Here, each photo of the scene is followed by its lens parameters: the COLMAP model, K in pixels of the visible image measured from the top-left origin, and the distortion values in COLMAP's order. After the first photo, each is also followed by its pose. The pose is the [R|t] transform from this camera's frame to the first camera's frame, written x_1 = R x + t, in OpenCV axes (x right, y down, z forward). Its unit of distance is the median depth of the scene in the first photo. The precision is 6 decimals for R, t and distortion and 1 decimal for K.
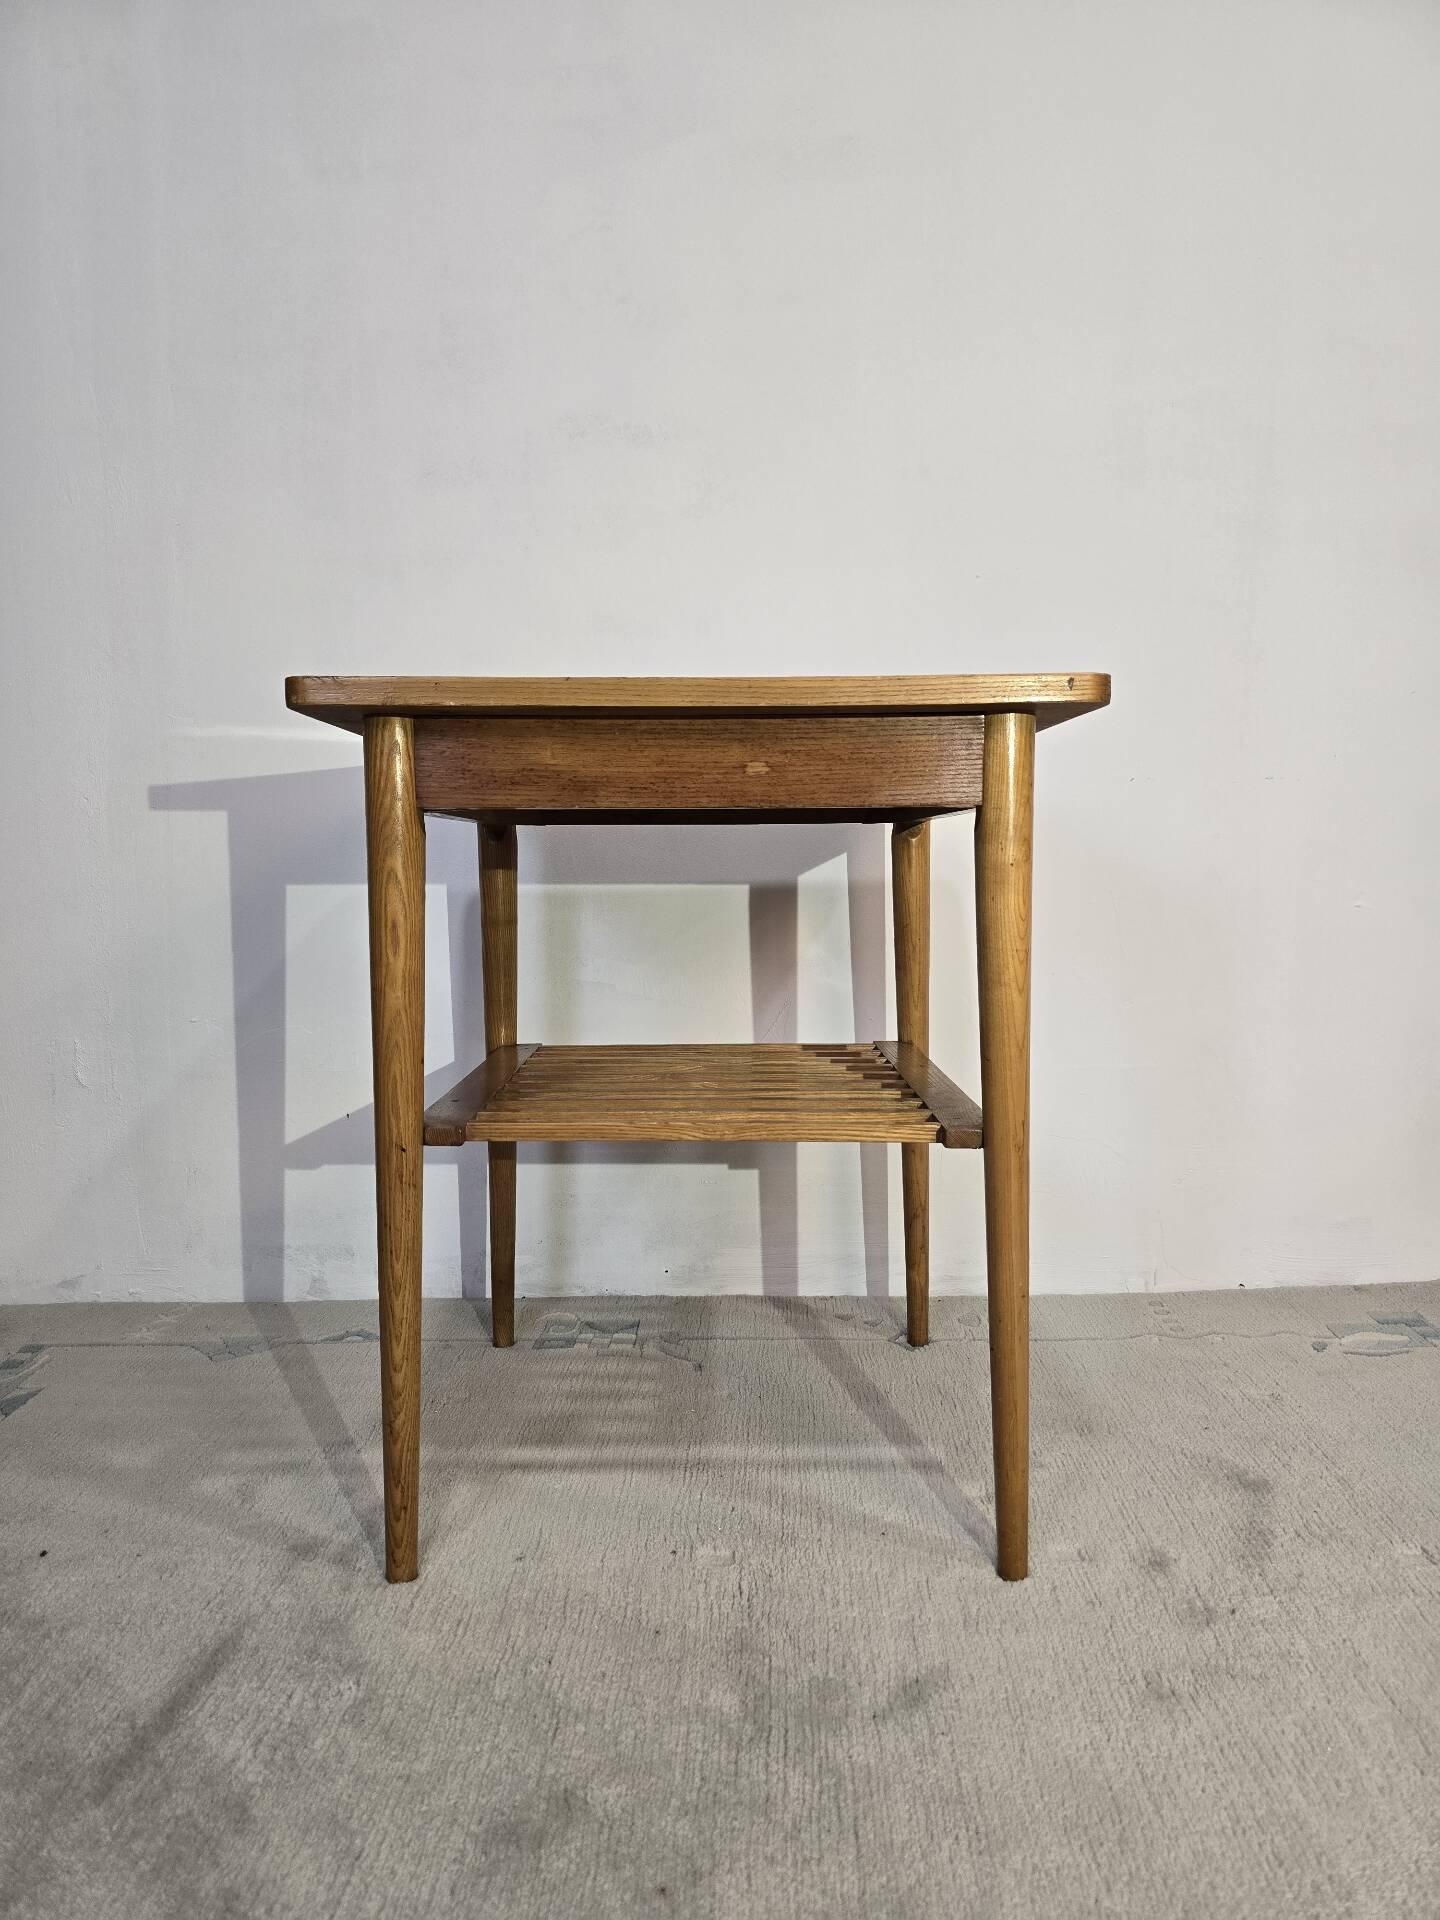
lens RADIAL K [[1302.8, 0, 716.5], [0, 1302.8, 965.4], [0, 0, 1]] dist [0.051139, -0.046447]
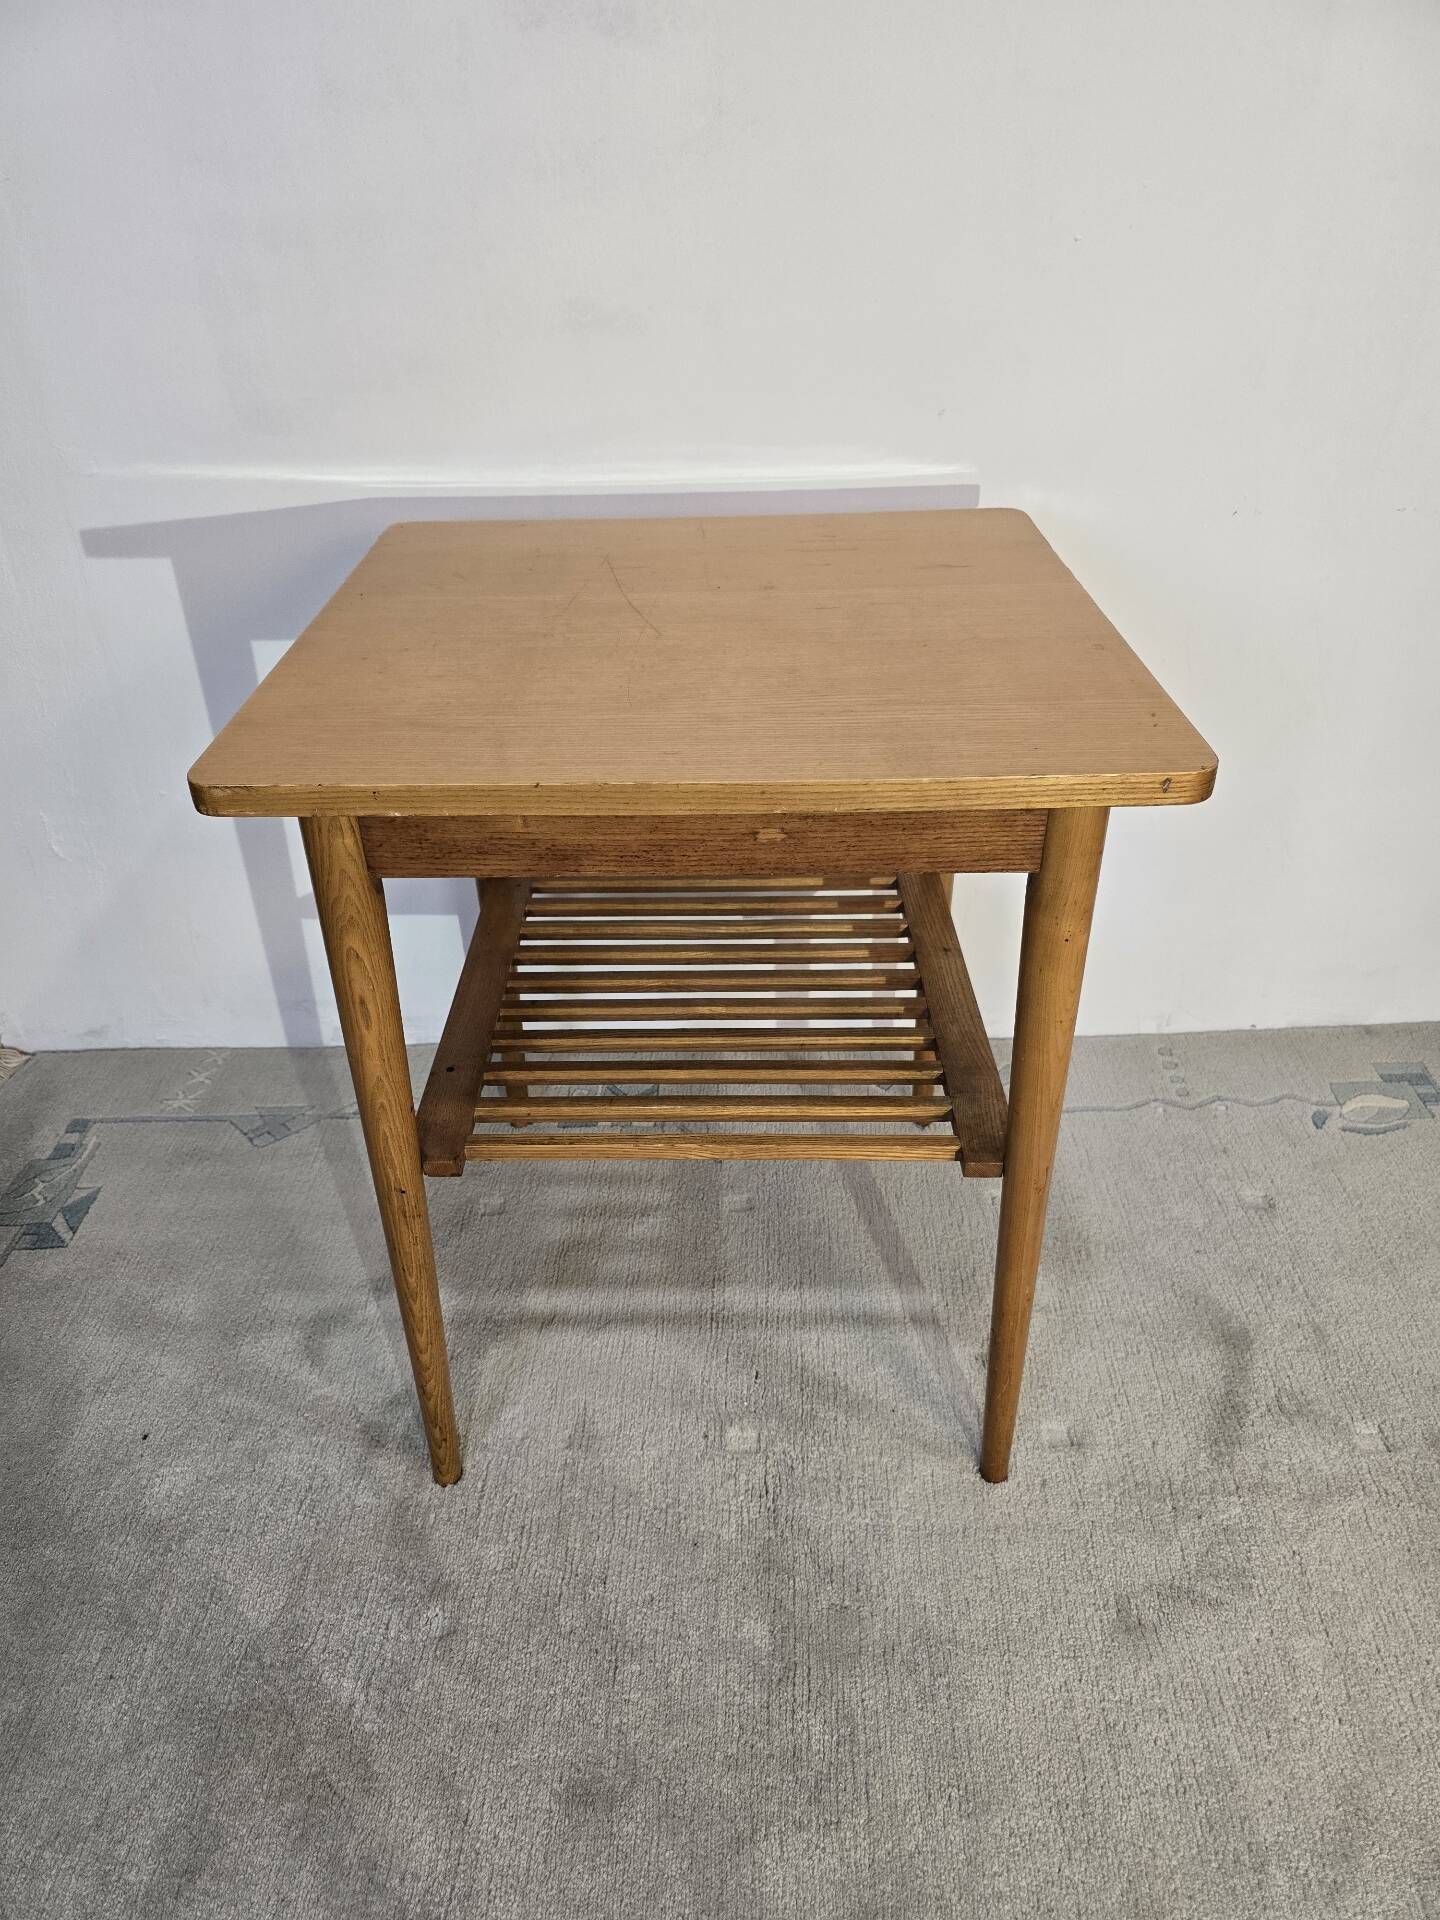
lens RADIAL K [[1310.9, 0, 720.0], [0, 1310.9, 960.0], [0, 0, 1]] dist [0.048913, -0.045975]
pose [[0.999498, -0.029538, -0.011430, 0.004519], [0.031384, 0.875038, 0.483035, -0.483816], [-0.004266, -0.483152, 0.875526, 0.229440]]
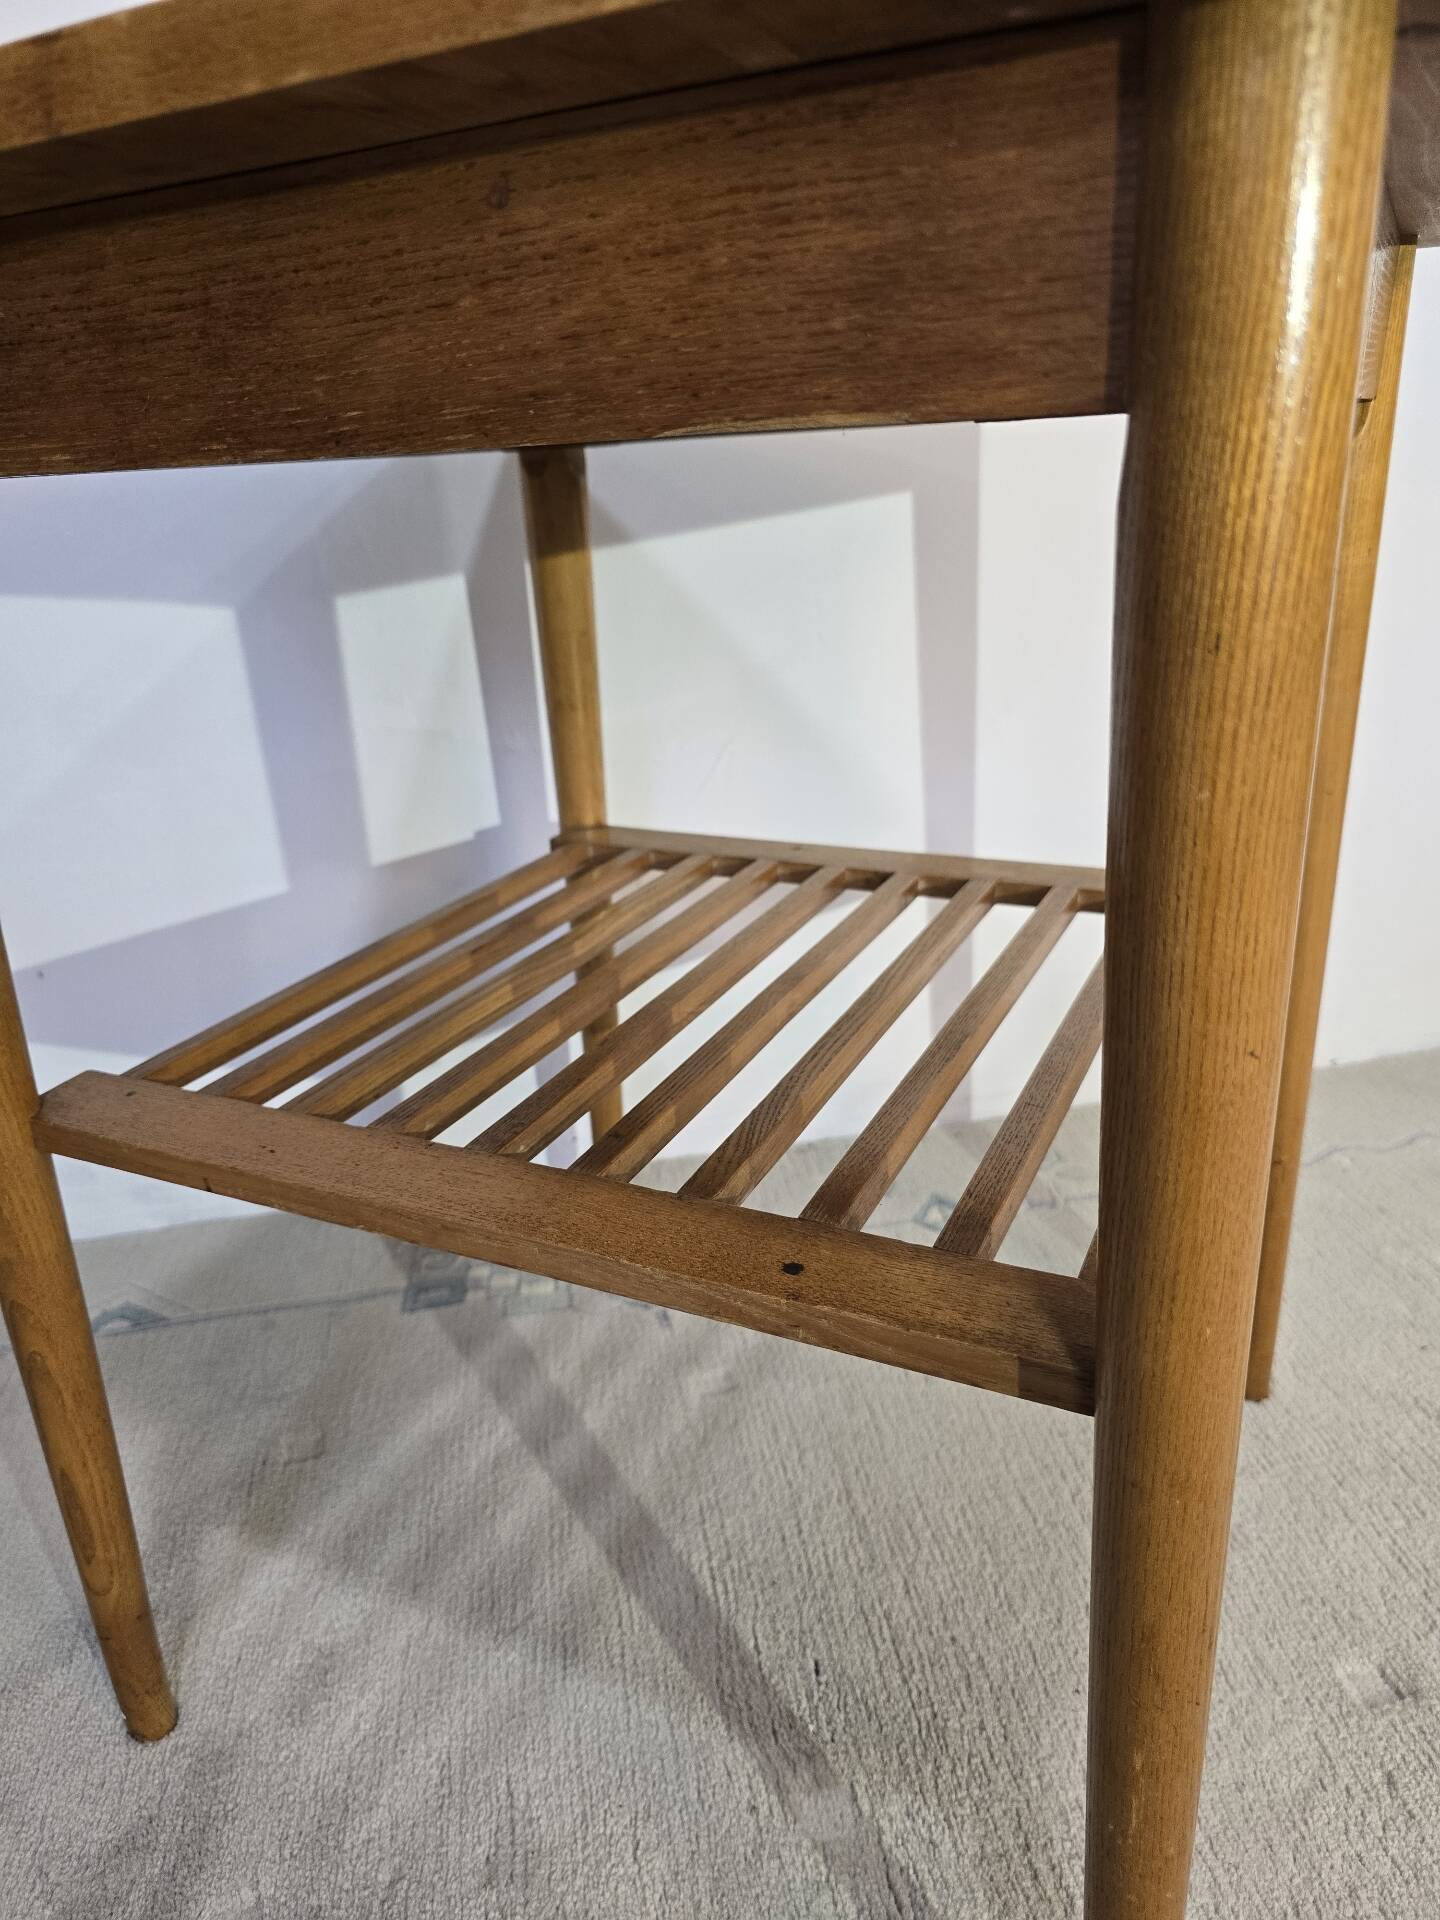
lens RADIAL K [[1332.5, 0, 709.5], [0, 1332.5, 954.6], [0, 0, 1]] dist [0.029042, -0.037430]
pose [[0.983017, -0.105738, 0.149987, -0.107593], [0.061854, 0.960399, 0.271676, -0.081434], [-0.172774, -0.257785, 0.950629, 0.581240]]
